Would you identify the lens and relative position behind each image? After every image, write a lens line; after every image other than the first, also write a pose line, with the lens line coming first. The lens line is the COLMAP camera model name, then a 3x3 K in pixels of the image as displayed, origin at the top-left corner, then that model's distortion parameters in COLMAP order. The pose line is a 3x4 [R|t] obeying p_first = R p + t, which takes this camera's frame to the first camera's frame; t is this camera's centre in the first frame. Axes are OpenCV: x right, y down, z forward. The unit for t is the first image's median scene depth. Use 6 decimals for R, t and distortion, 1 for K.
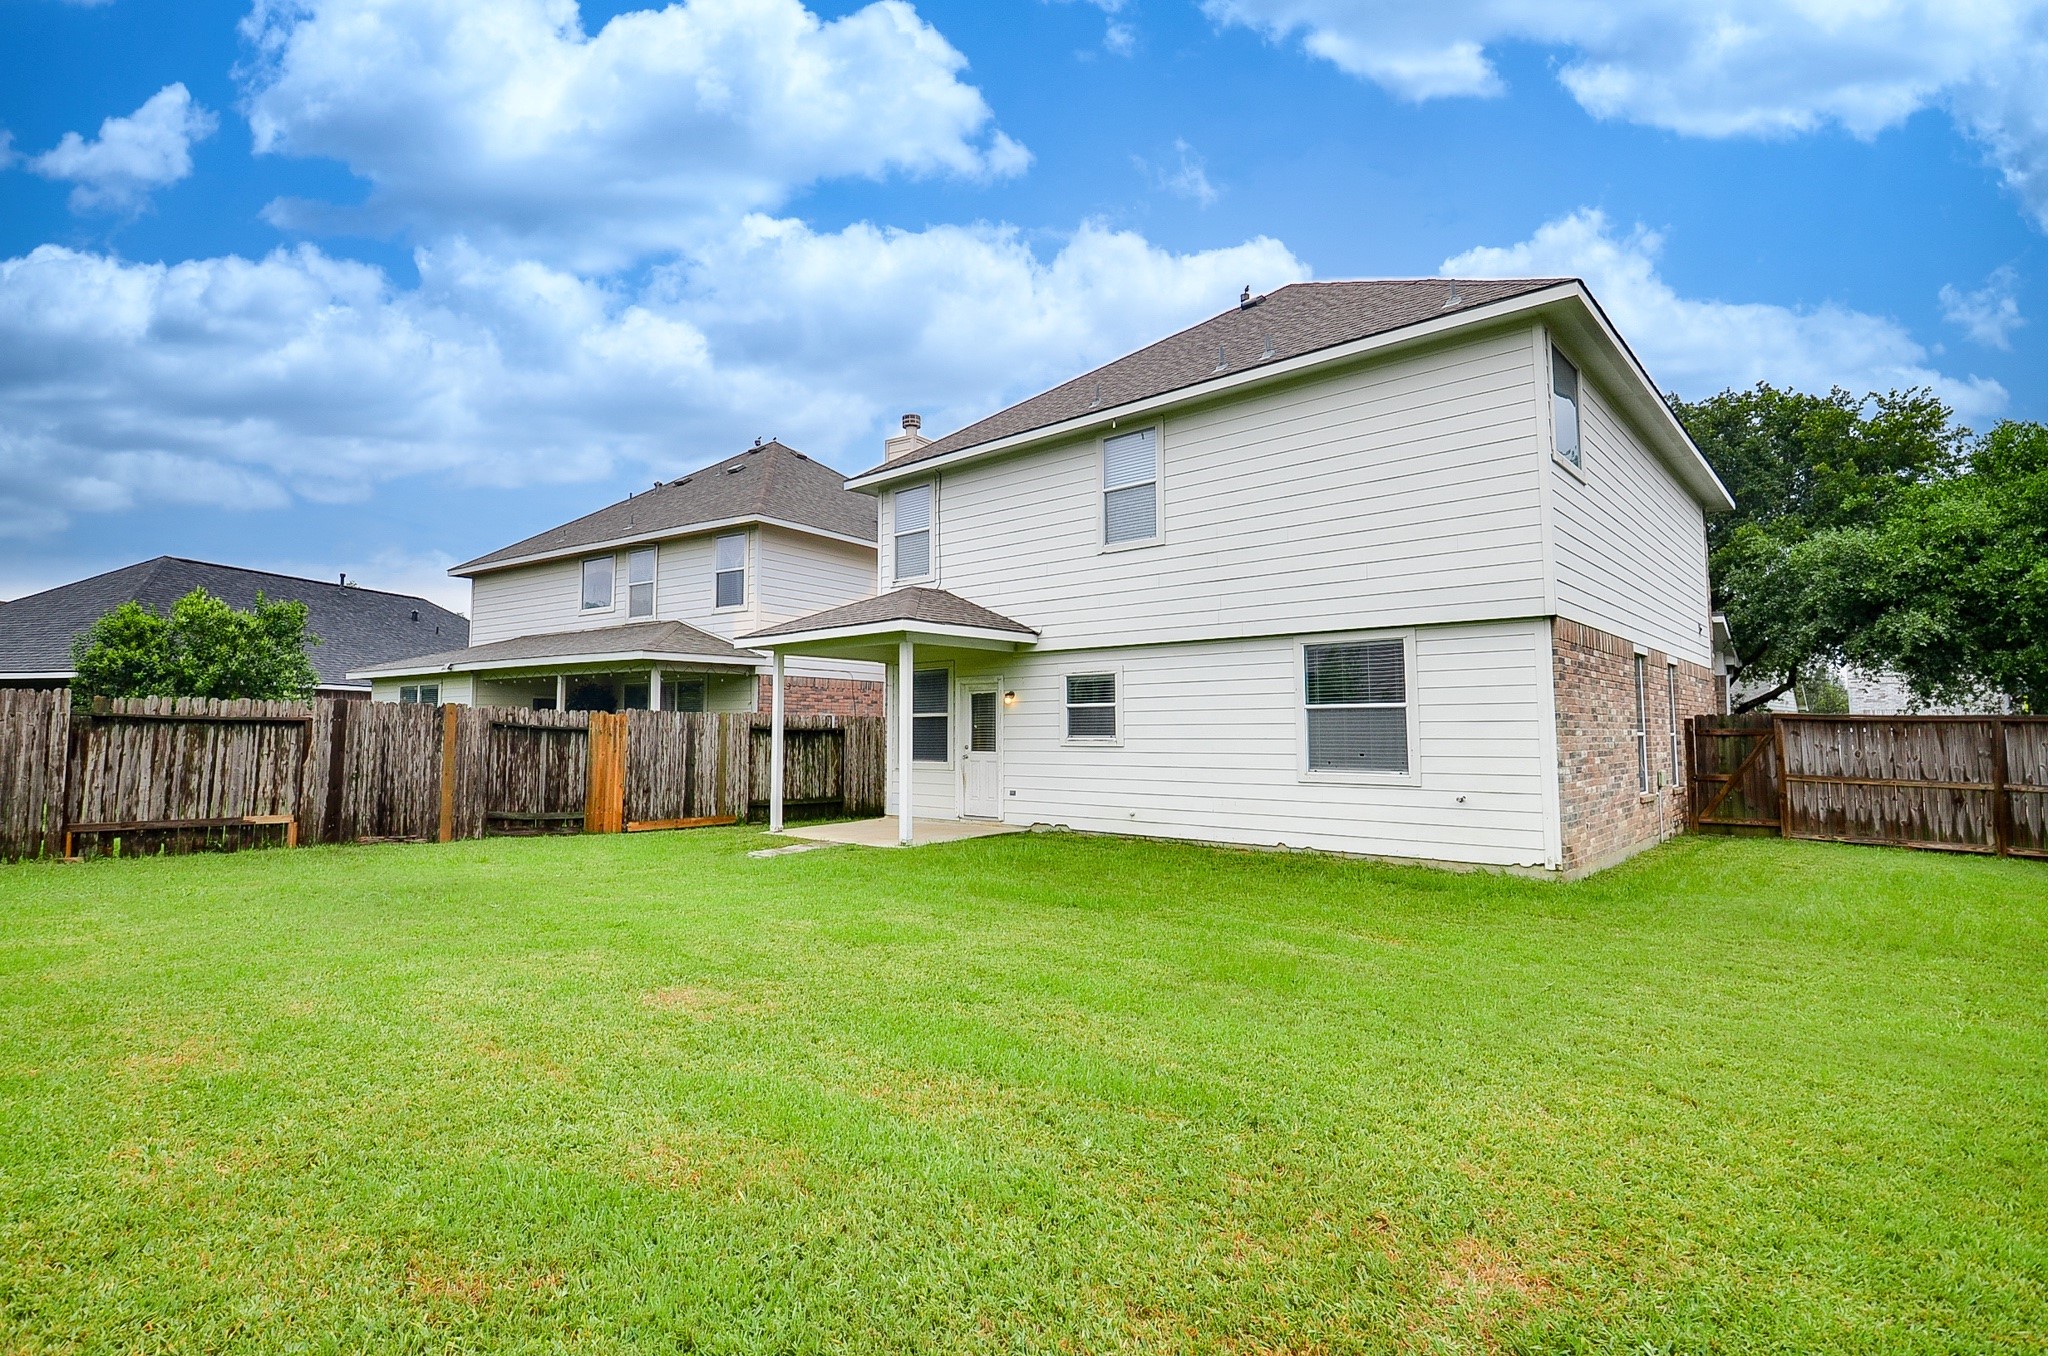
lens RADIAL K [[981.5, 0, 1024.0], [0, 981.5, 678.0], [0, 0, 1]] dist [0.000146, -0.000839]
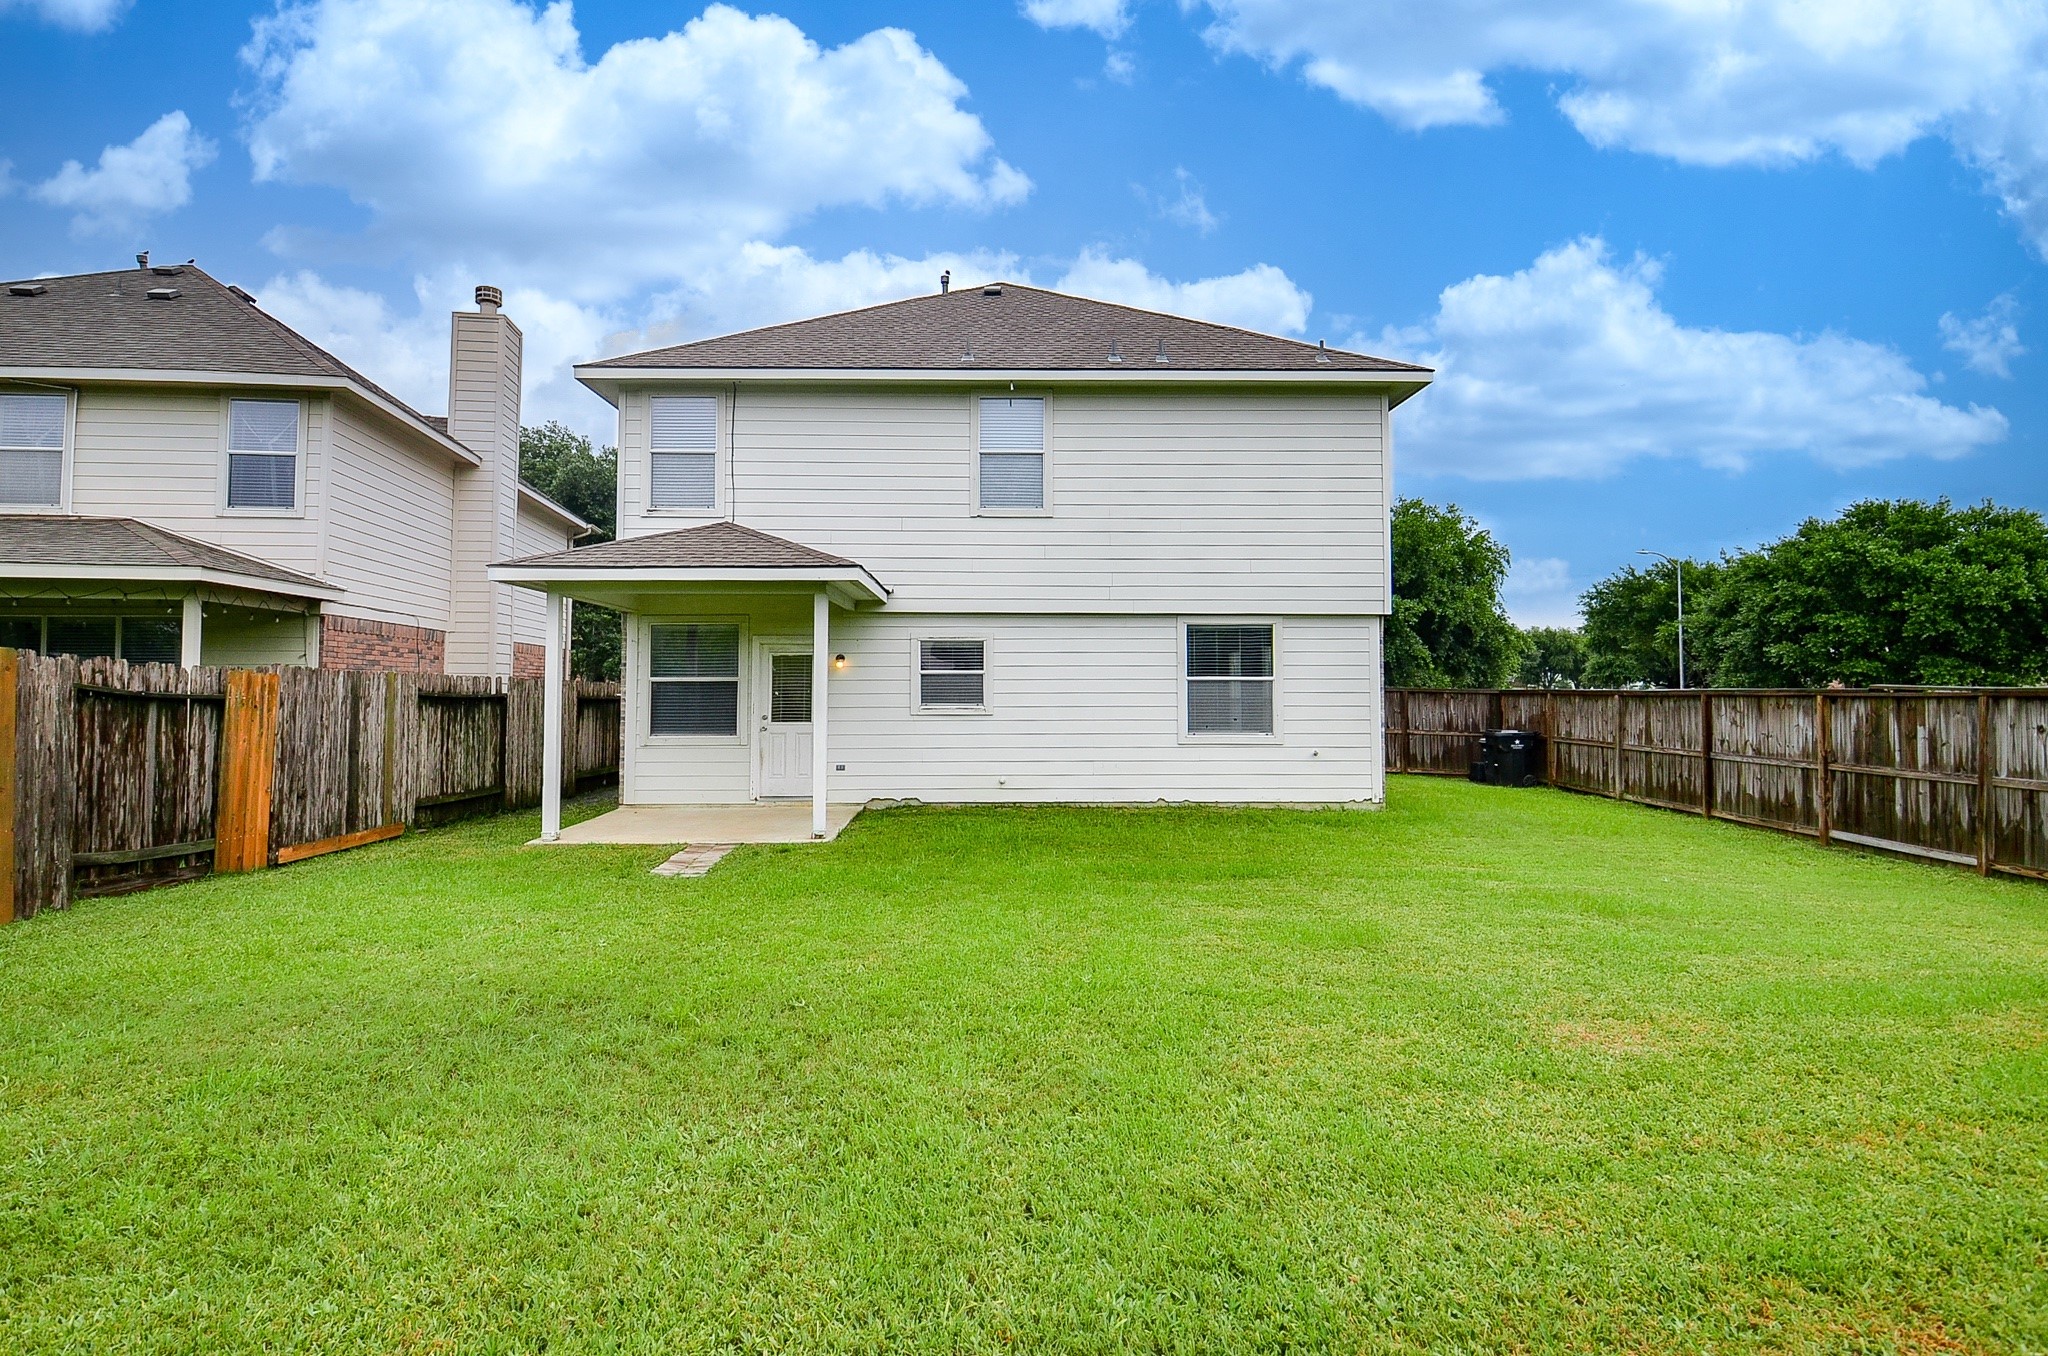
lens RADIAL K [[913.2, 0, 1005.7], [0, 913.2, 680.6], [0, 0, 1]] dist [0.025290, -0.030706]
pose [[0.737815, 0.010403, 0.674922, -0.489686], [-0.038751, 0.998885, 0.026965, 0.009449], [-0.673889, -0.046049, 0.737396, 0.297166]]
